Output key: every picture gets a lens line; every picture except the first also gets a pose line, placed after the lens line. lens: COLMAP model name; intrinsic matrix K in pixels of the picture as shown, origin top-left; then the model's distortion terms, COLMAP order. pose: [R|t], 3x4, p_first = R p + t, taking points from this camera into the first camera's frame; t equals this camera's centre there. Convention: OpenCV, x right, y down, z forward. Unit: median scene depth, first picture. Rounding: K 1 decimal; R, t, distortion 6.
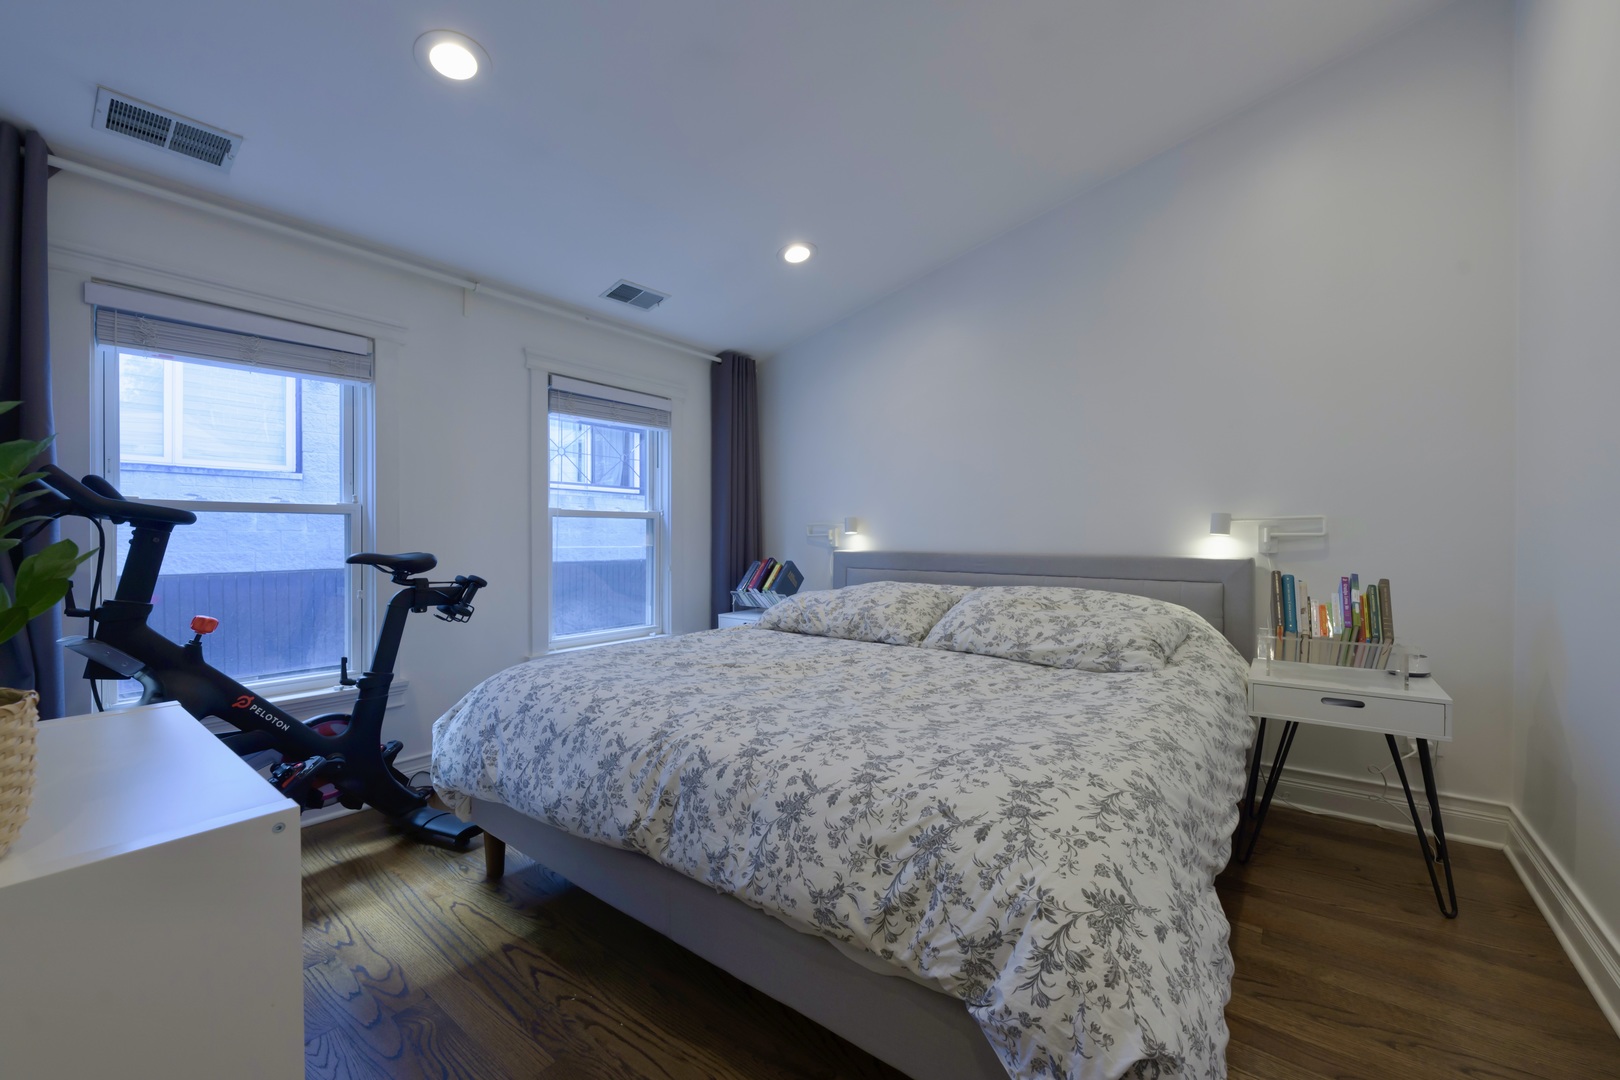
lens RADIAL K [[636.4, 0, 810.0], [0, 636.4, 540.0], [0, 0, 1]] dist [-0.000503, 0.000063]
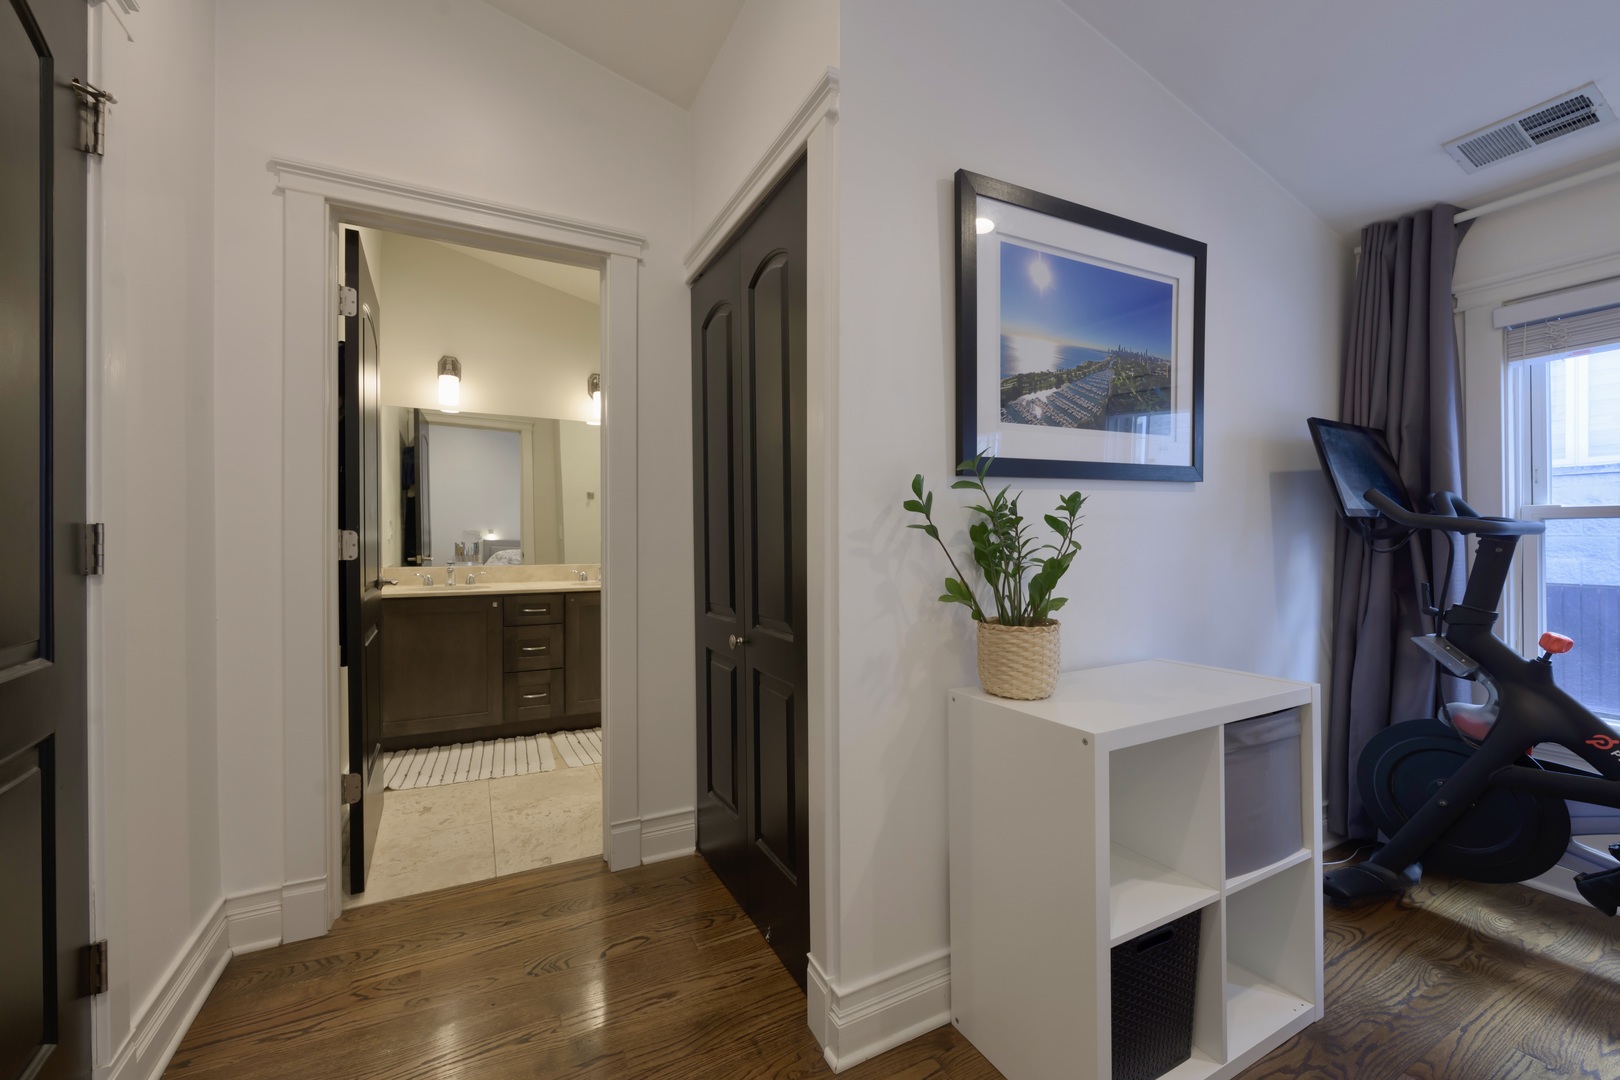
lens RADIAL K [[636.4, 0, 810.0], [0, 636.4, 540.0], [0, 0, 1]] dist [-0.000503, 0.000063]
pose [[-0.403262, -0.003511, -0.915078, 0.321832], [-0.007428, 0.999972, -0.000563, -0.006967], [0.915055, 0.006571, -0.403277, 0.390594]]
